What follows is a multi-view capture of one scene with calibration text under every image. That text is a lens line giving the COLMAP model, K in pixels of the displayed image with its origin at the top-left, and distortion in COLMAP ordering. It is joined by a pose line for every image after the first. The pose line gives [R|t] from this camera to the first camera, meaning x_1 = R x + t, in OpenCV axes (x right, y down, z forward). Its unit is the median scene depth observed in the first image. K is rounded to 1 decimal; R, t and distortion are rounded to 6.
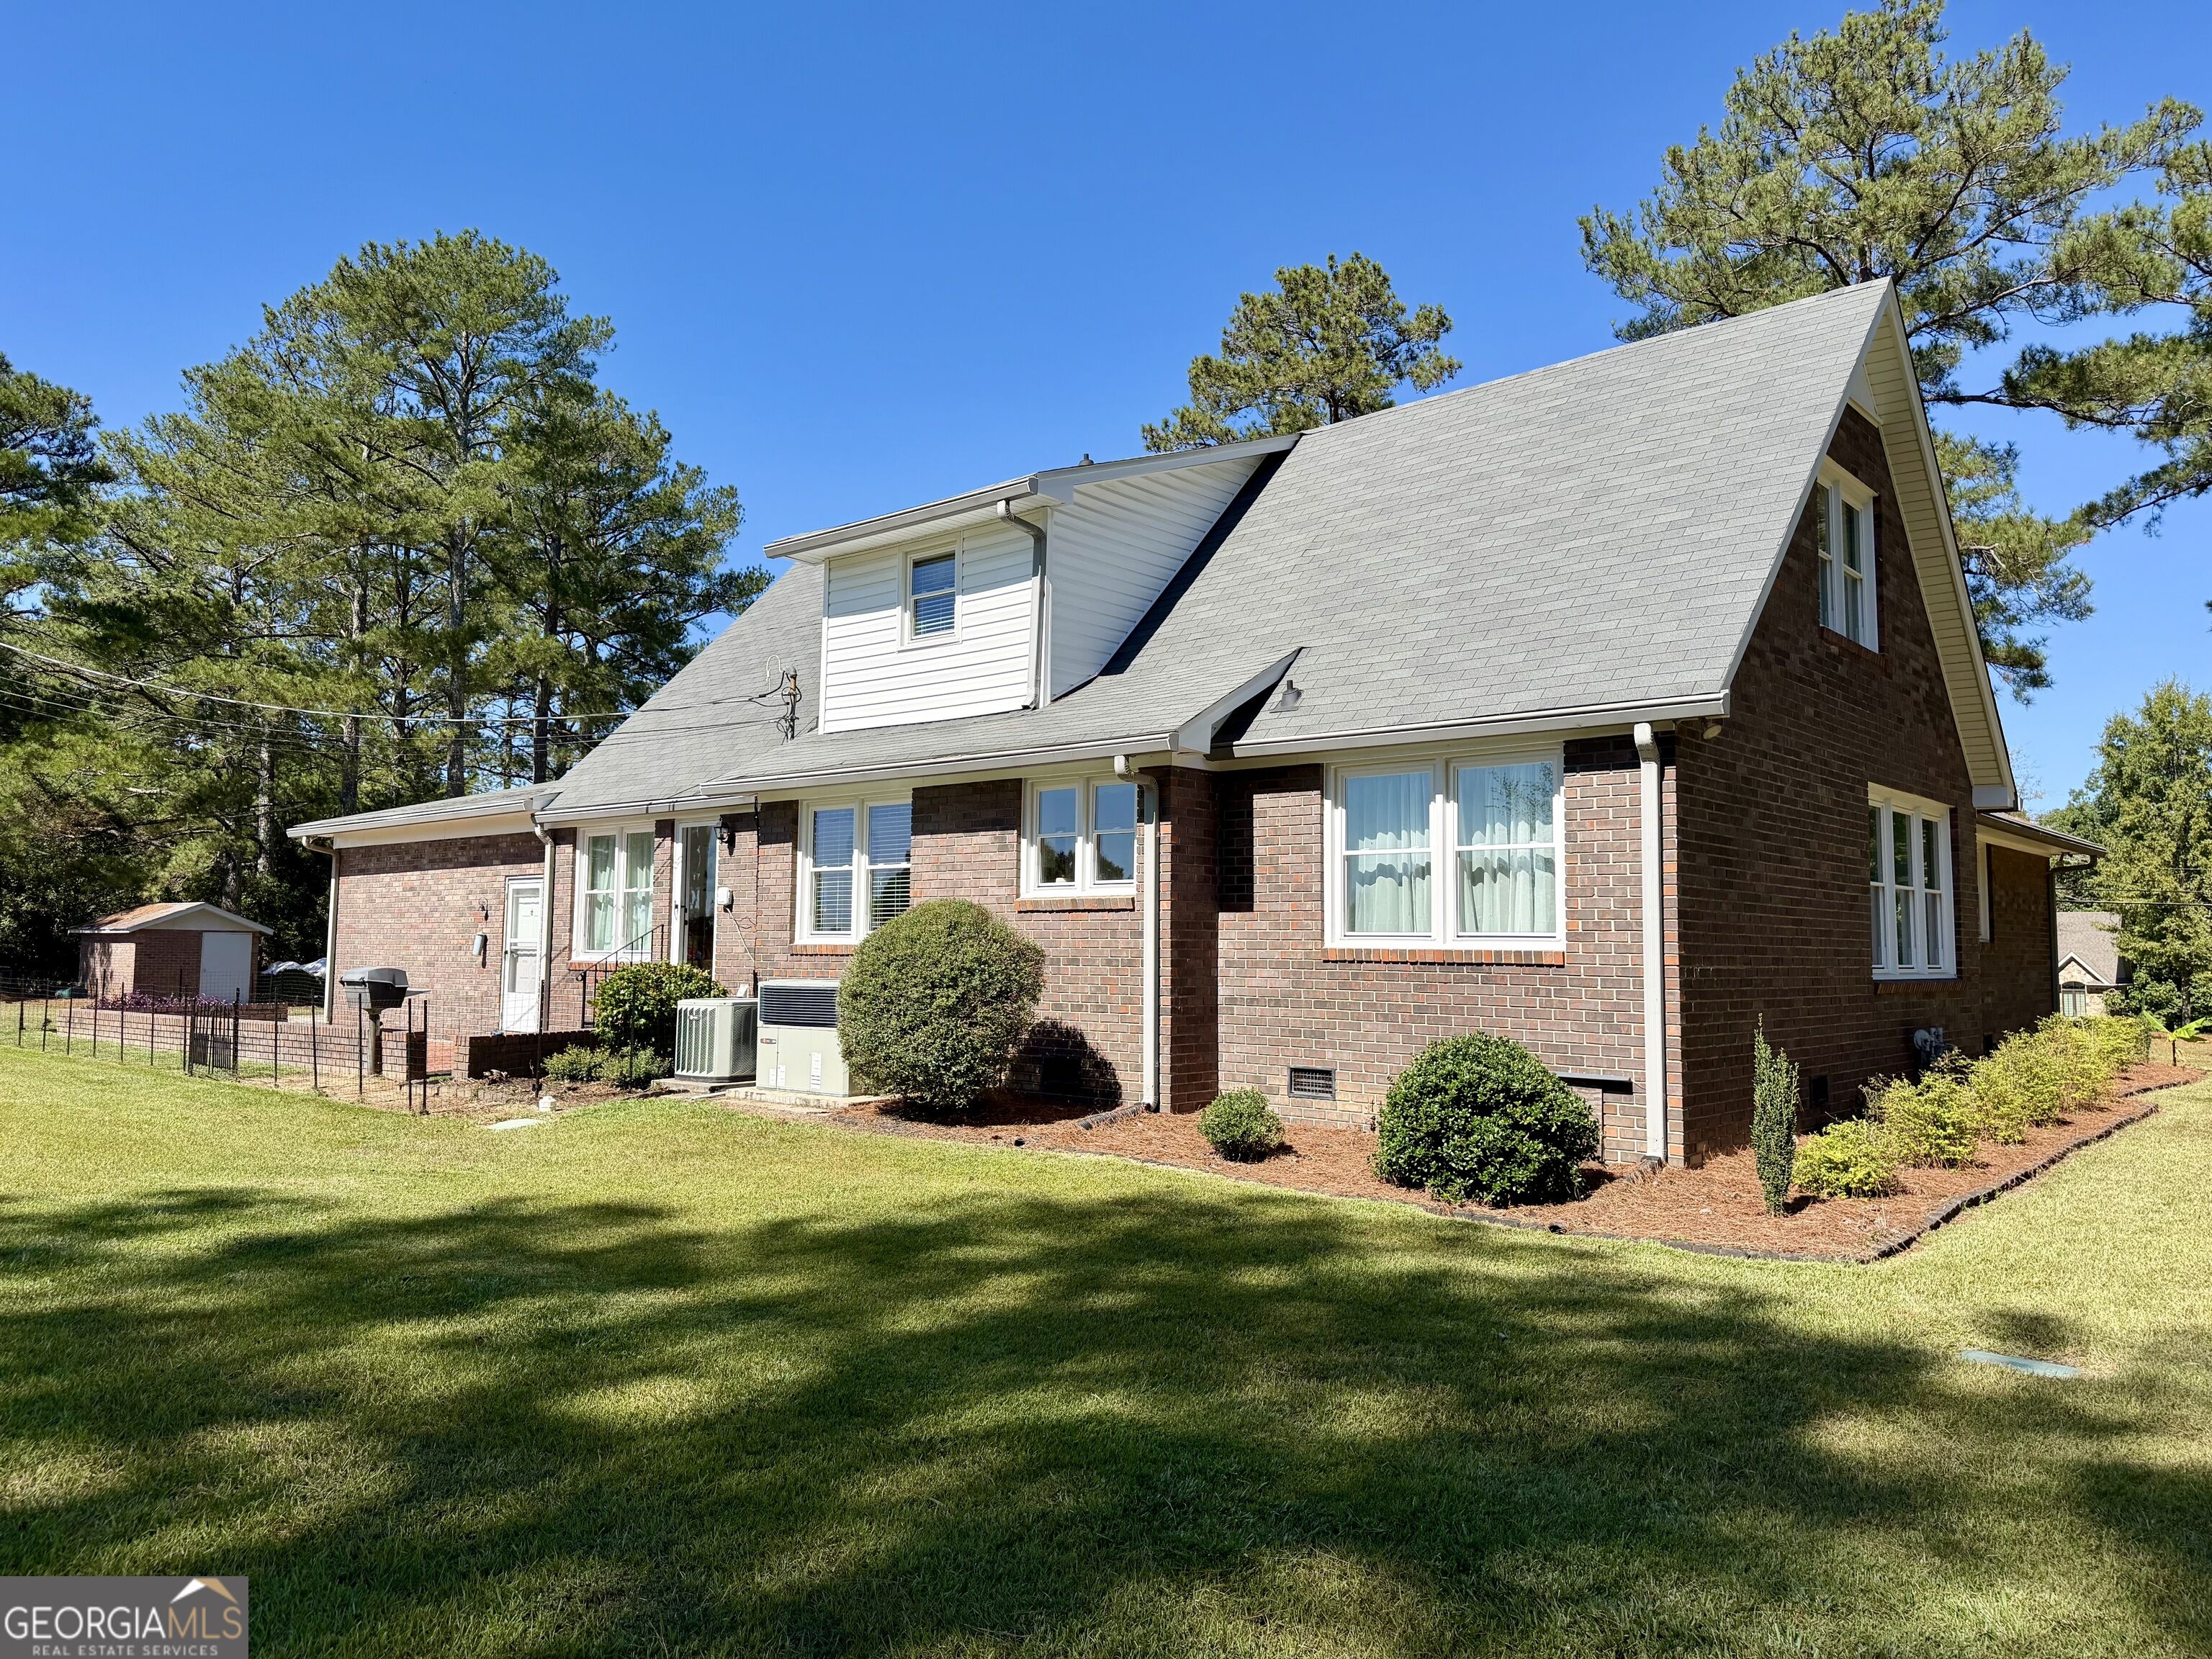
lens RADIAL K [[1536.7, 0, 1106.0], [0, 1536.7, 829.5], [0, 0, 1]] dist [0.117625, -0.182933]
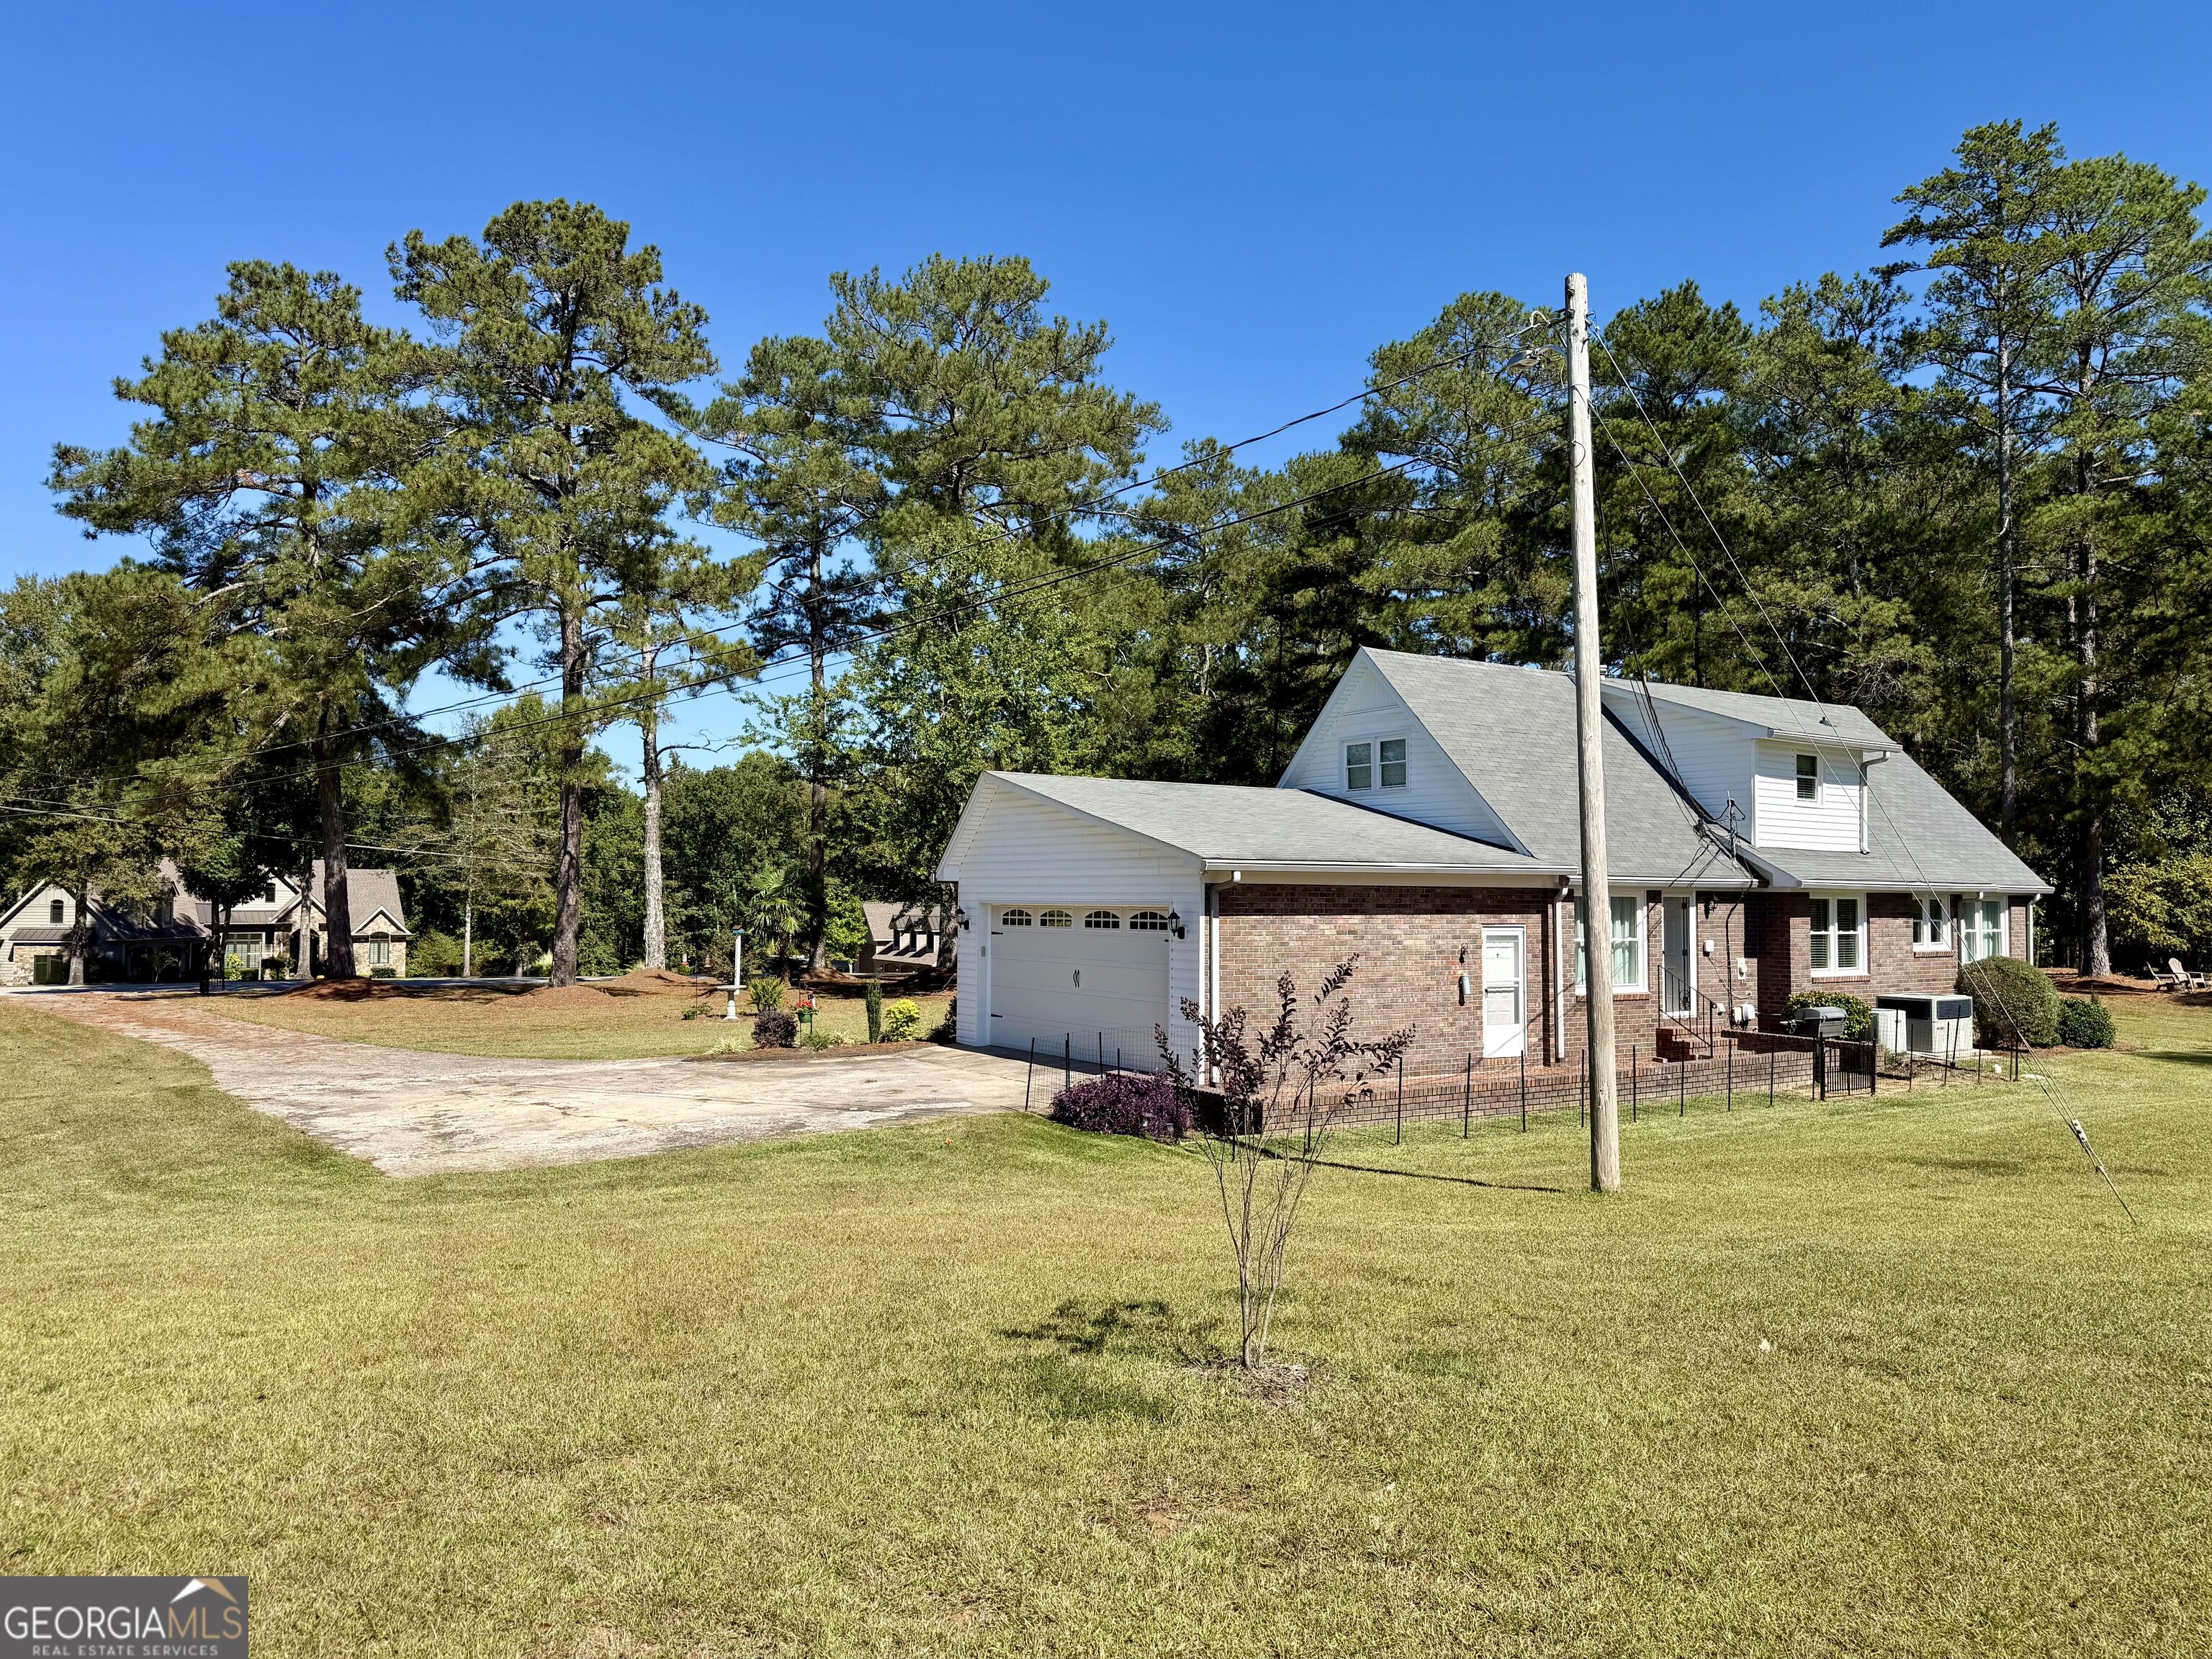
lens RADIAL K [[1536.7, 0, 1106.0], [0, 1536.7, 829.5], [0, 0, 1]] dist [0.117625, -0.182933]
pose [[0.263978, 0.036610, 0.963834, -1.949134], [-0.079385, 0.996714, -0.016116, 0.001526], [-0.961256, -0.072260, 0.266017, 1.215413]]
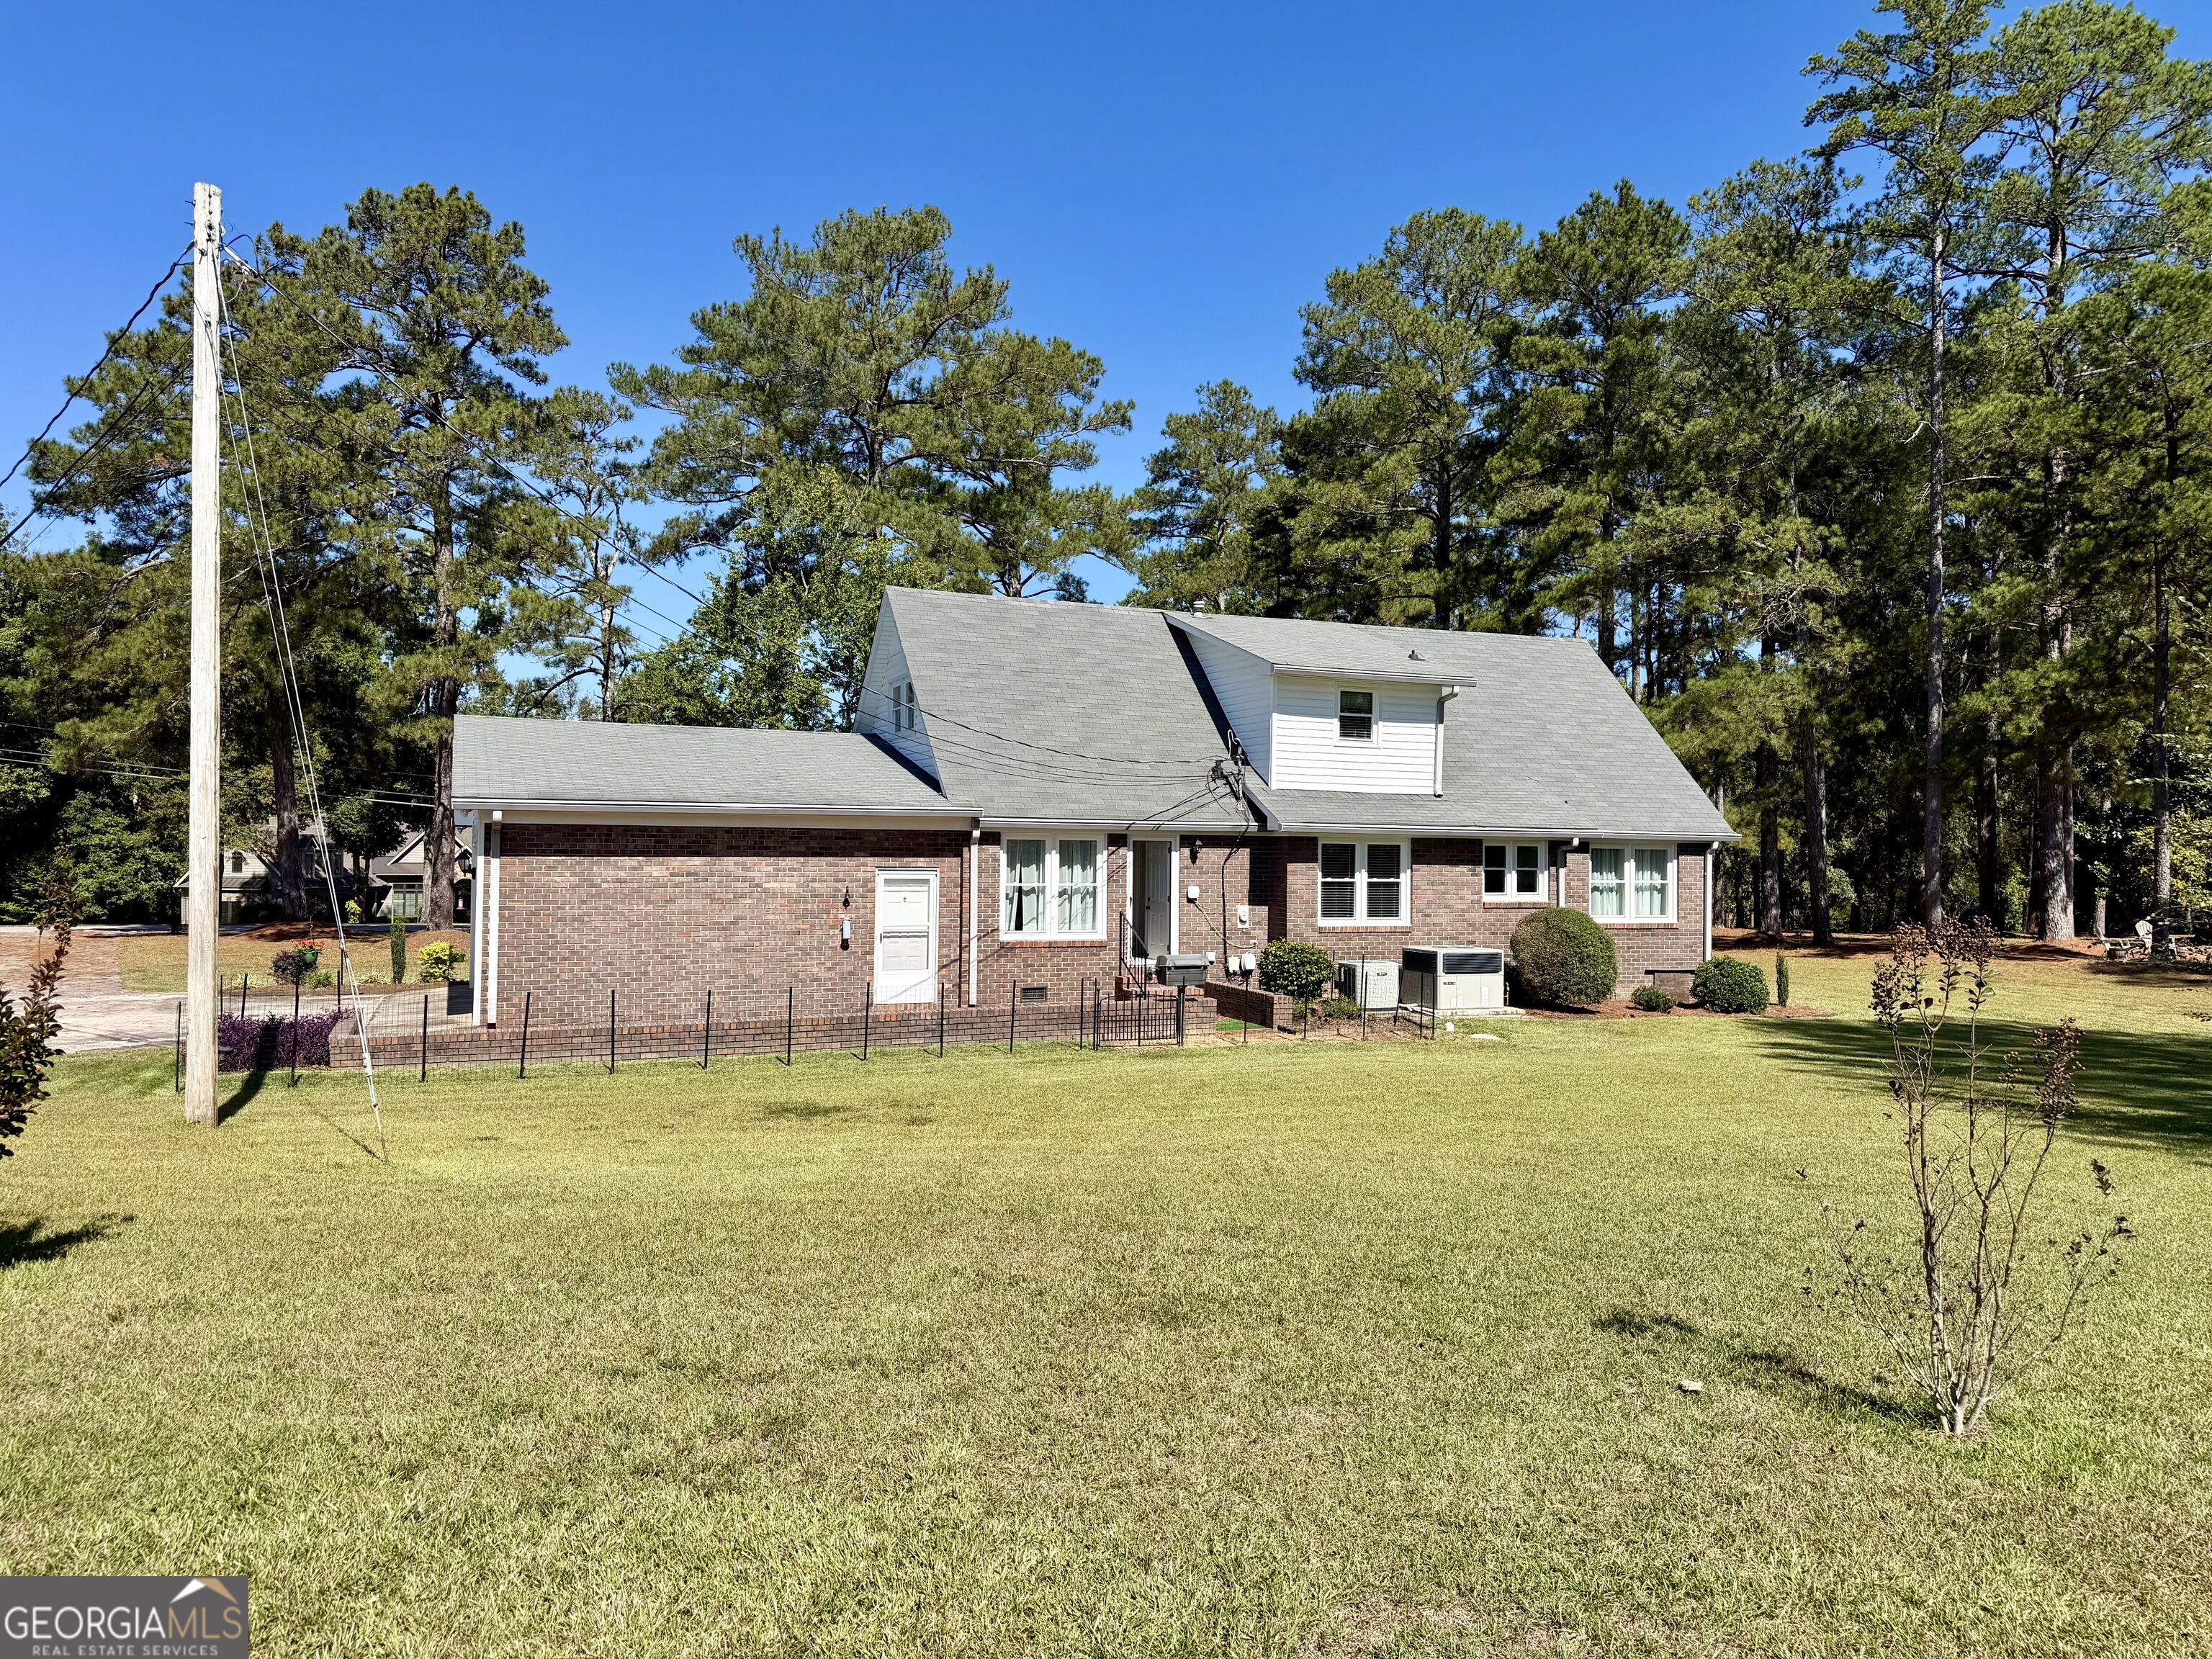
lens RADIAL K [[1537.0, 0, 1101.9], [0, 1537.0, 816.9], [0, 0, 1]] dist [0.125553, -0.180464]
pose [[0.438630, 0.018625, 0.898475, -1.638714], [-0.076579, 0.996923, 0.016720, -0.045931], [-0.895399, -0.076138, 0.438706, 0.470110]]
